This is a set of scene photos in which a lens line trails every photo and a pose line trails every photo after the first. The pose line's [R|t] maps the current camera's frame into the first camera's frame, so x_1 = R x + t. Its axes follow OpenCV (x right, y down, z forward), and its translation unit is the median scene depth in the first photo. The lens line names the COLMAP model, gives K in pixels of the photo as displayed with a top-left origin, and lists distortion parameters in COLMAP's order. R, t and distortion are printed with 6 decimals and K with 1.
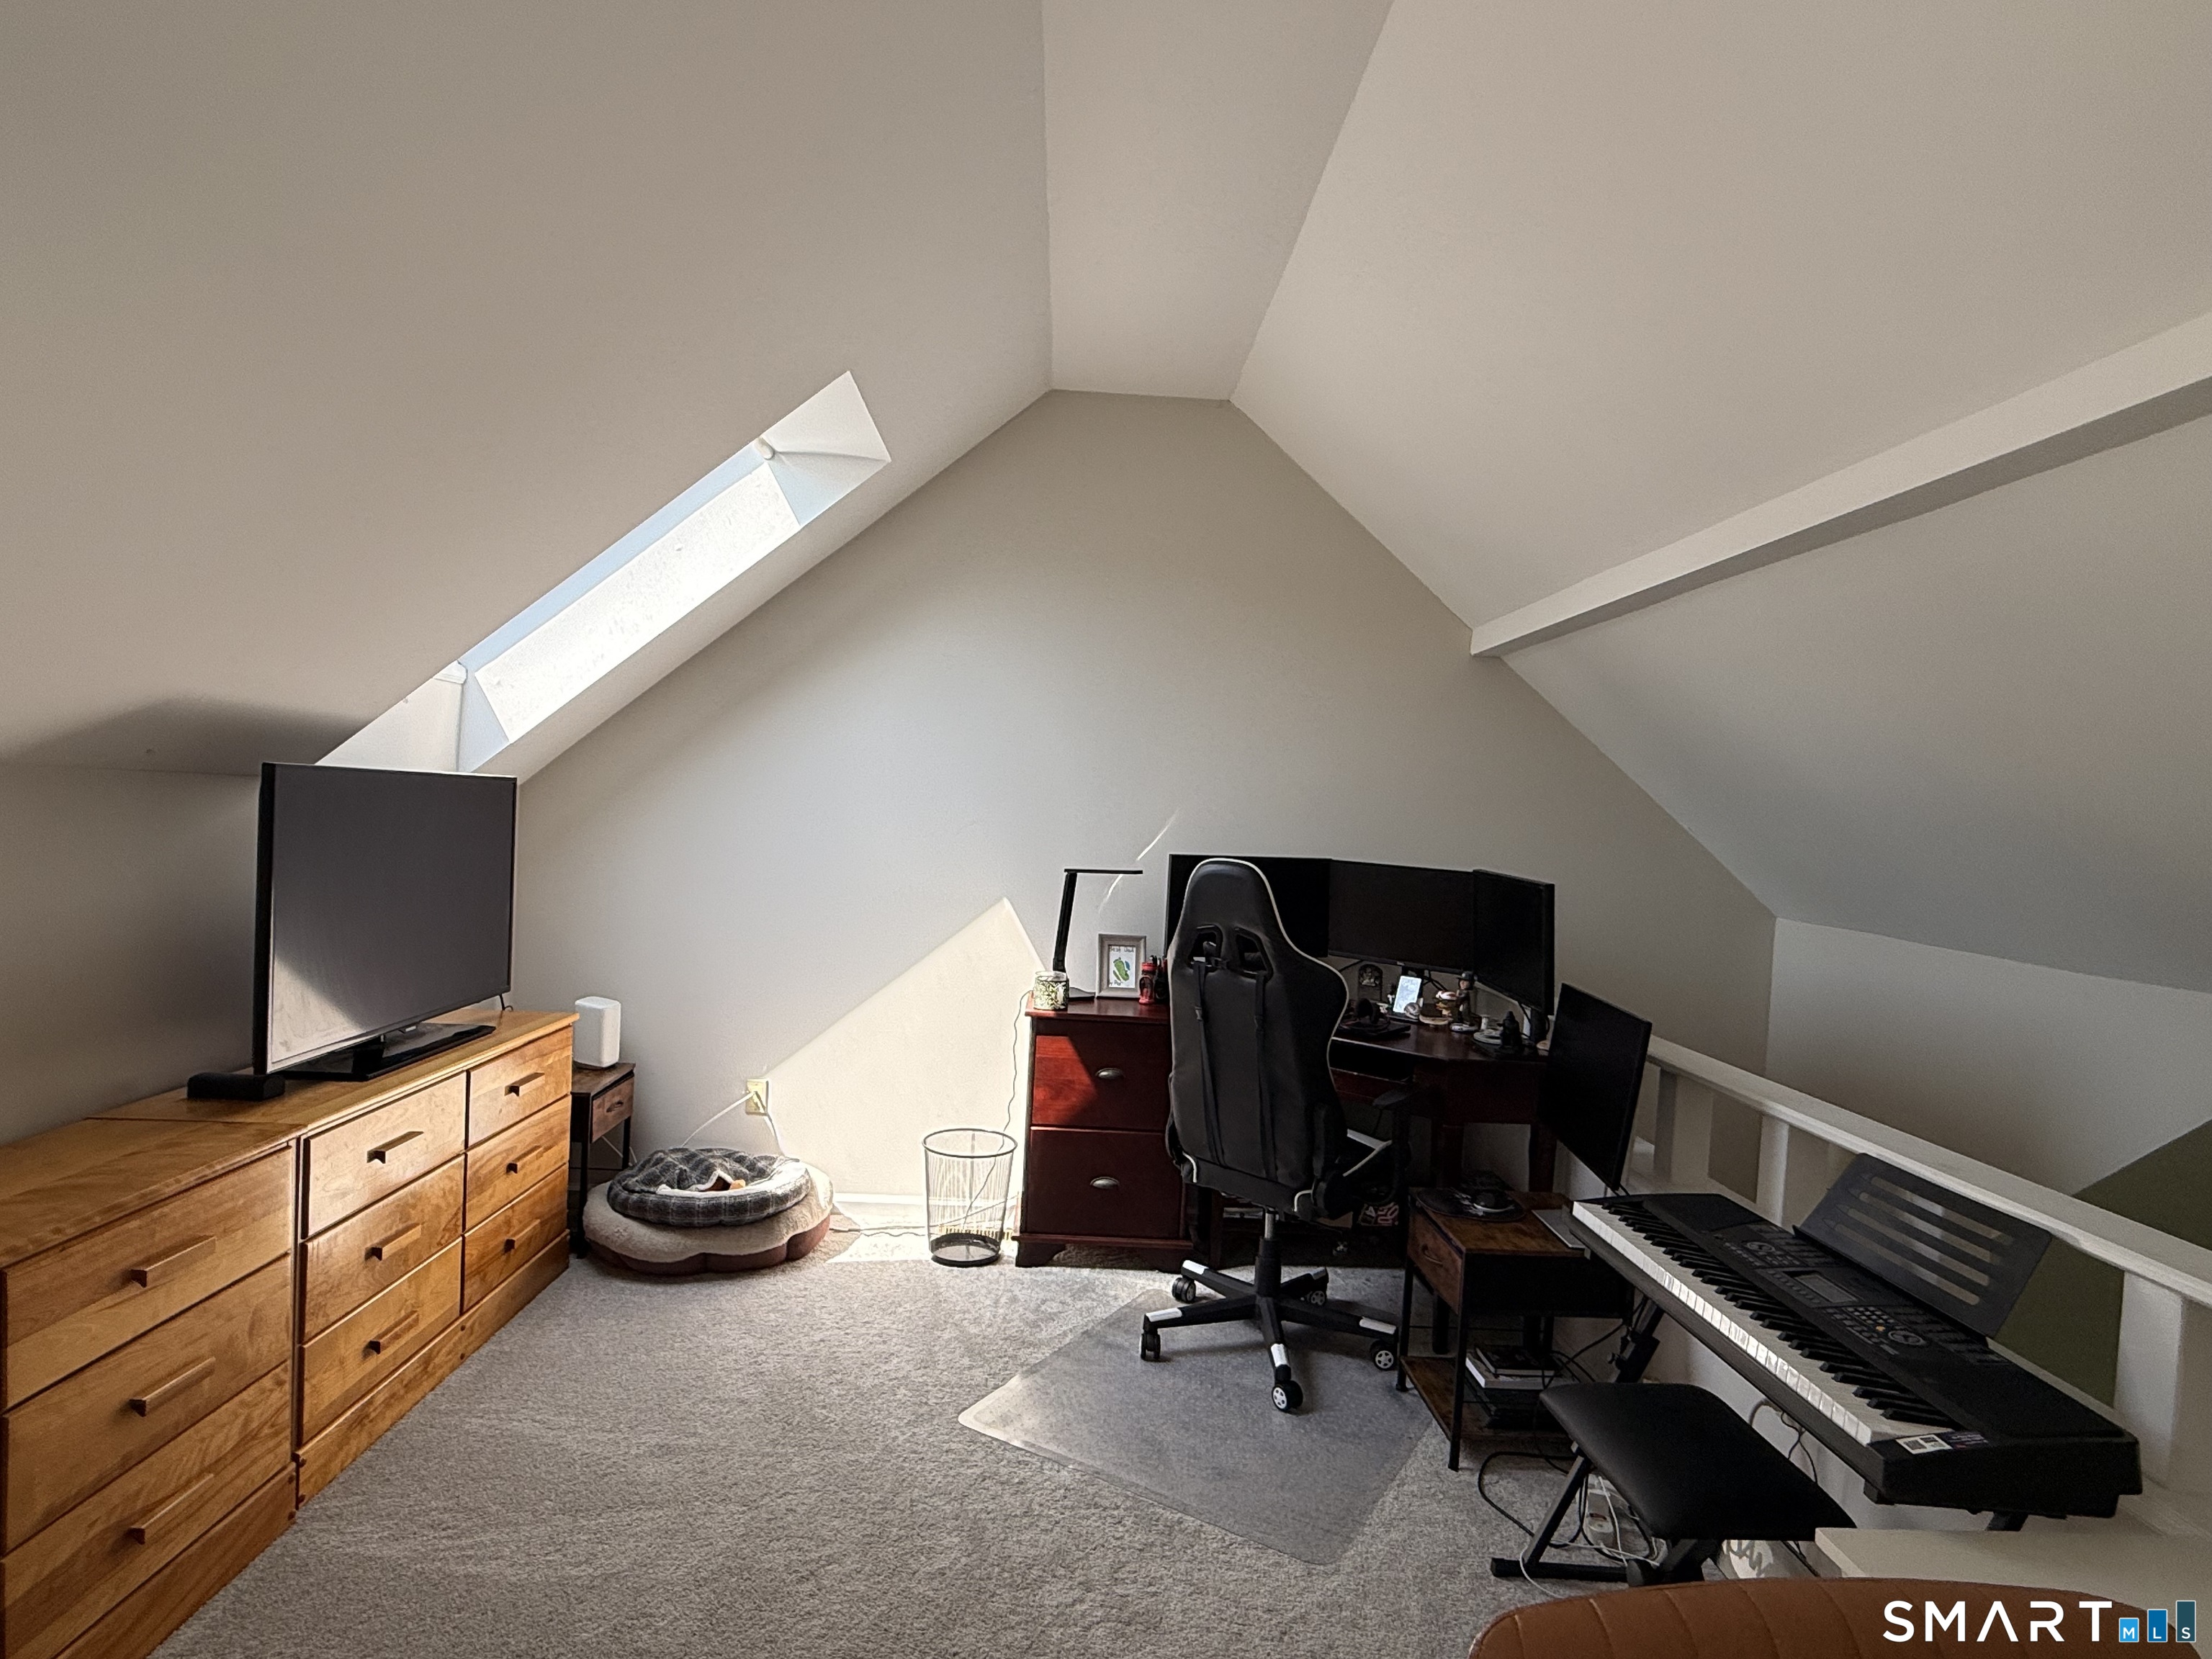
lens RADIAL K [[1155.4, 0, 1105.3], [0, 1155.4, 837.5], [0, 0, 1]] dist [-0.001153, -0.001398]
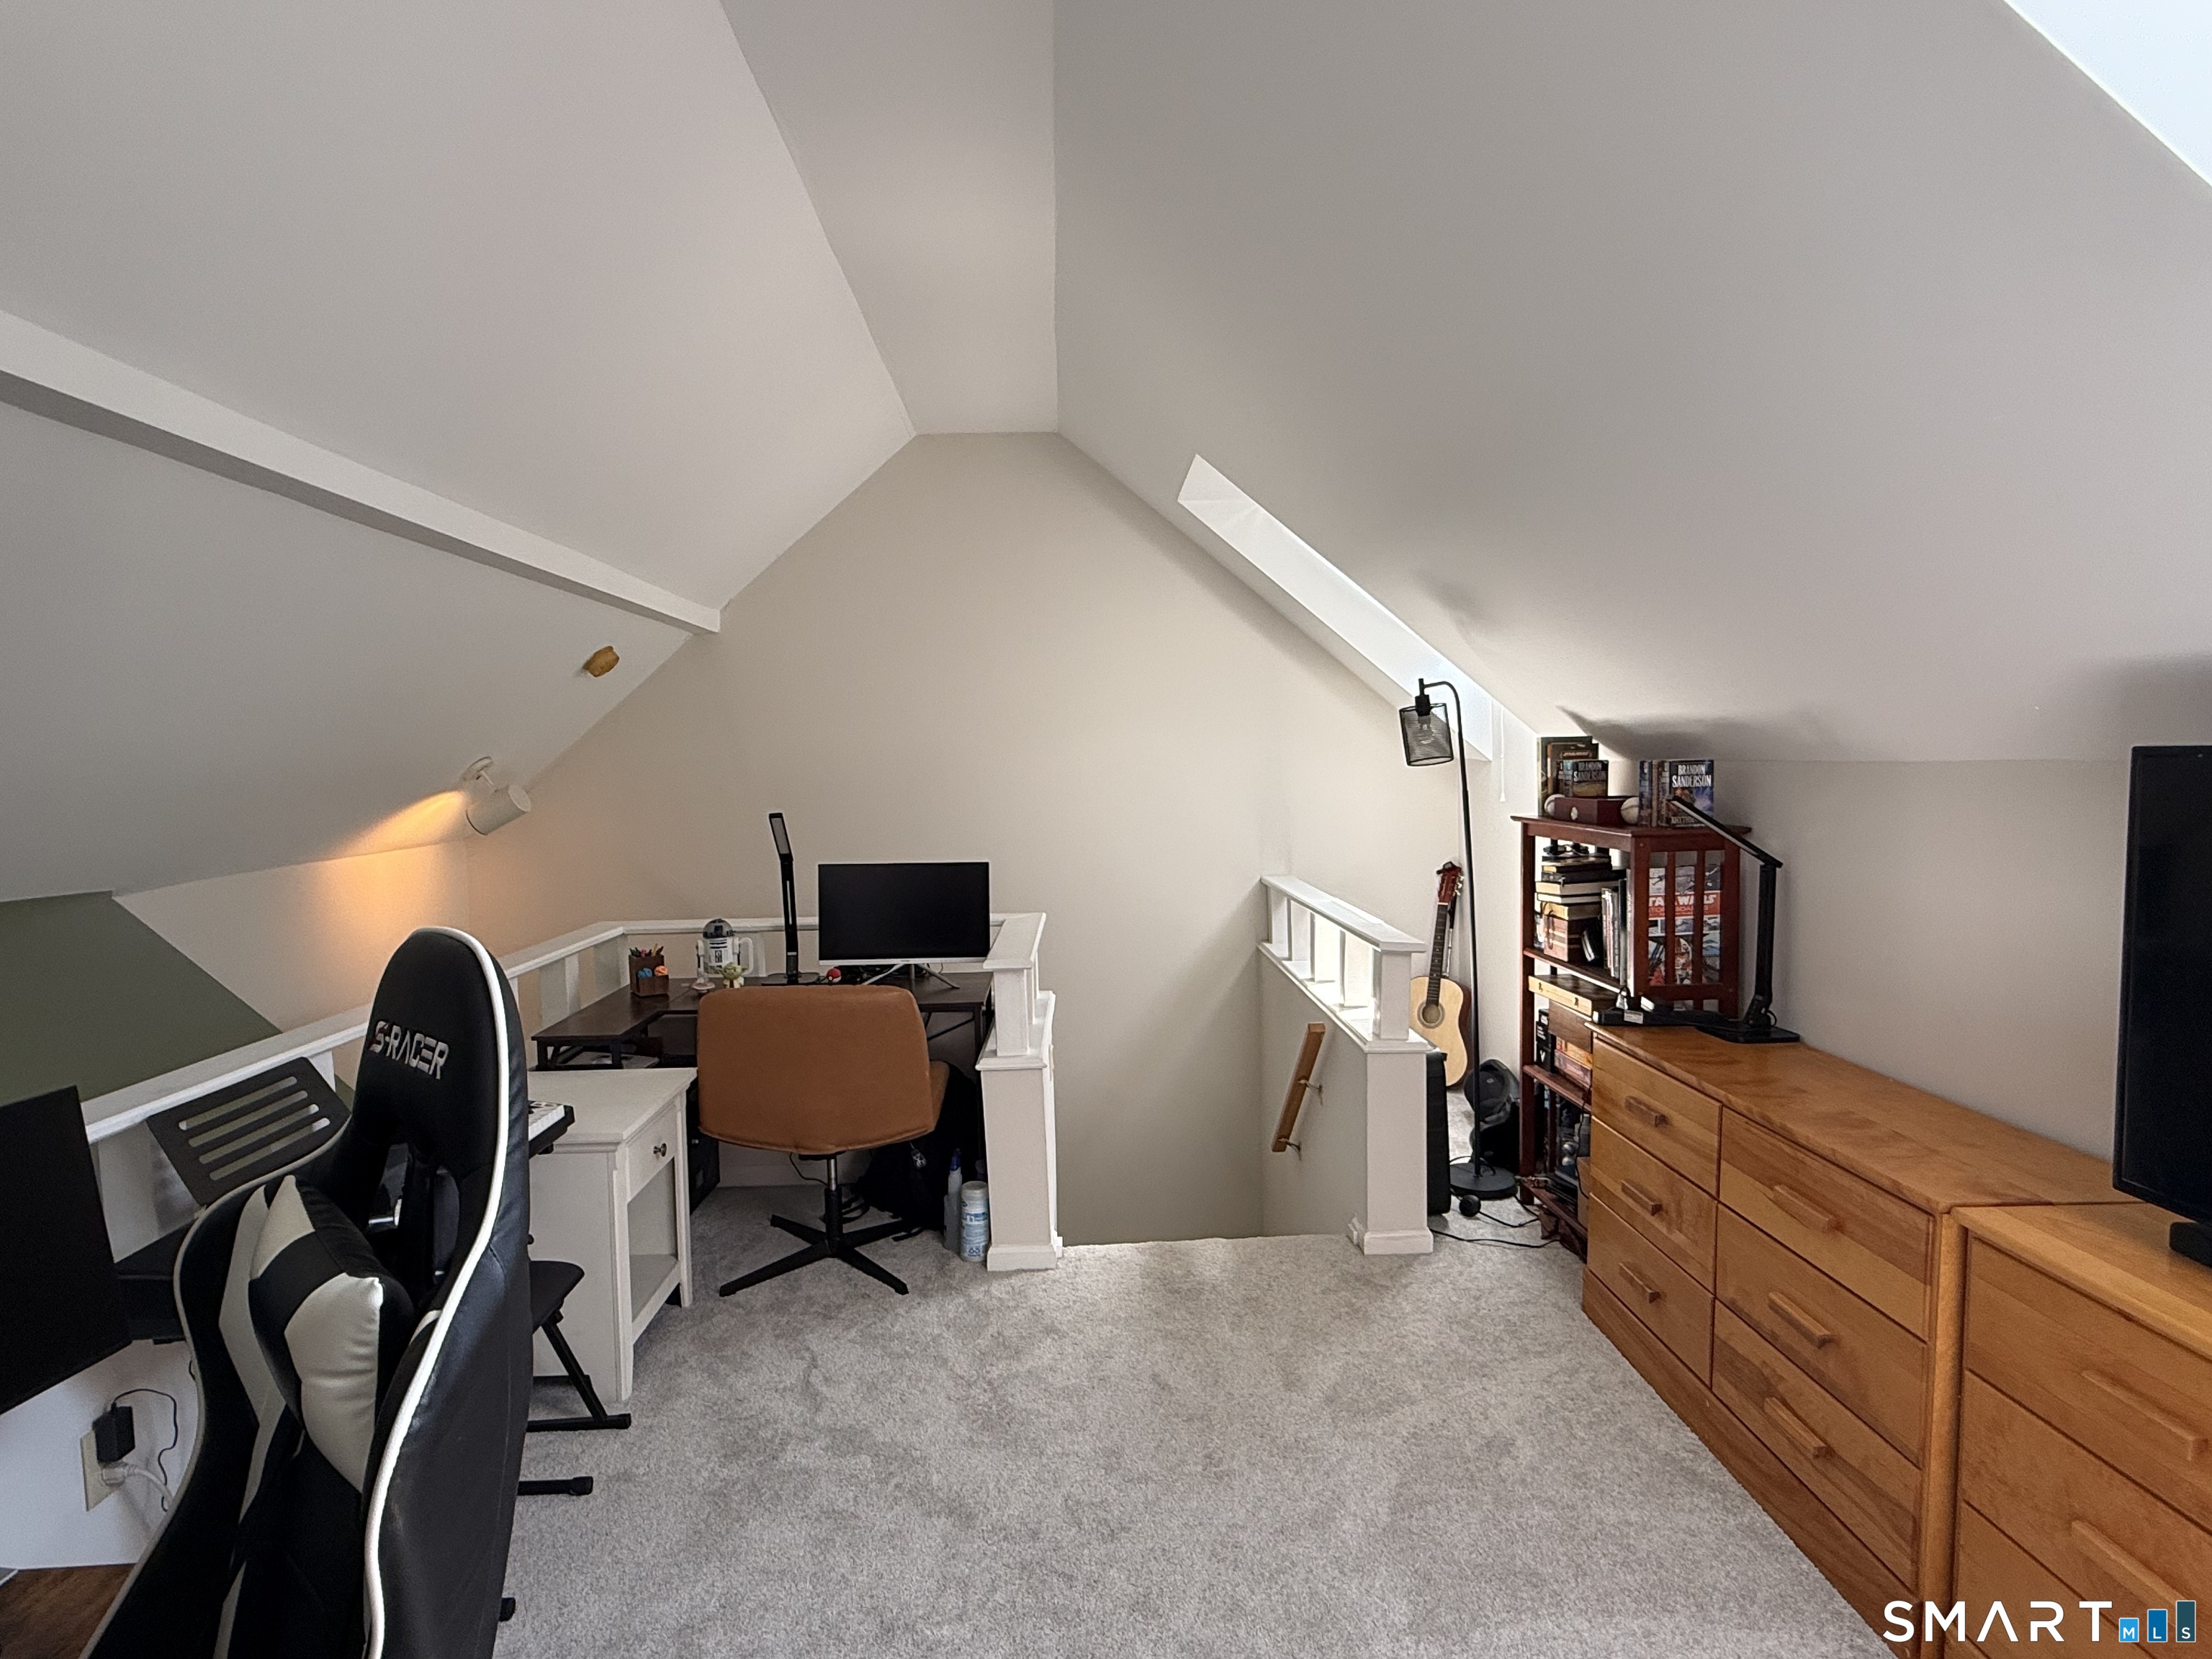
lens RADIAL K [[1155.4, 0, 1106.9], [0, 1155.4, 834.1], [0, 0, 1]] dist [-0.001153, -0.001398]
pose [[-0.999472, -0.029009, -0.014646, -0.117057], [-0.030026, 0.996750, 0.074748, -0.056239], [0.012430, 0.075149, -0.997095, 2.189466]]
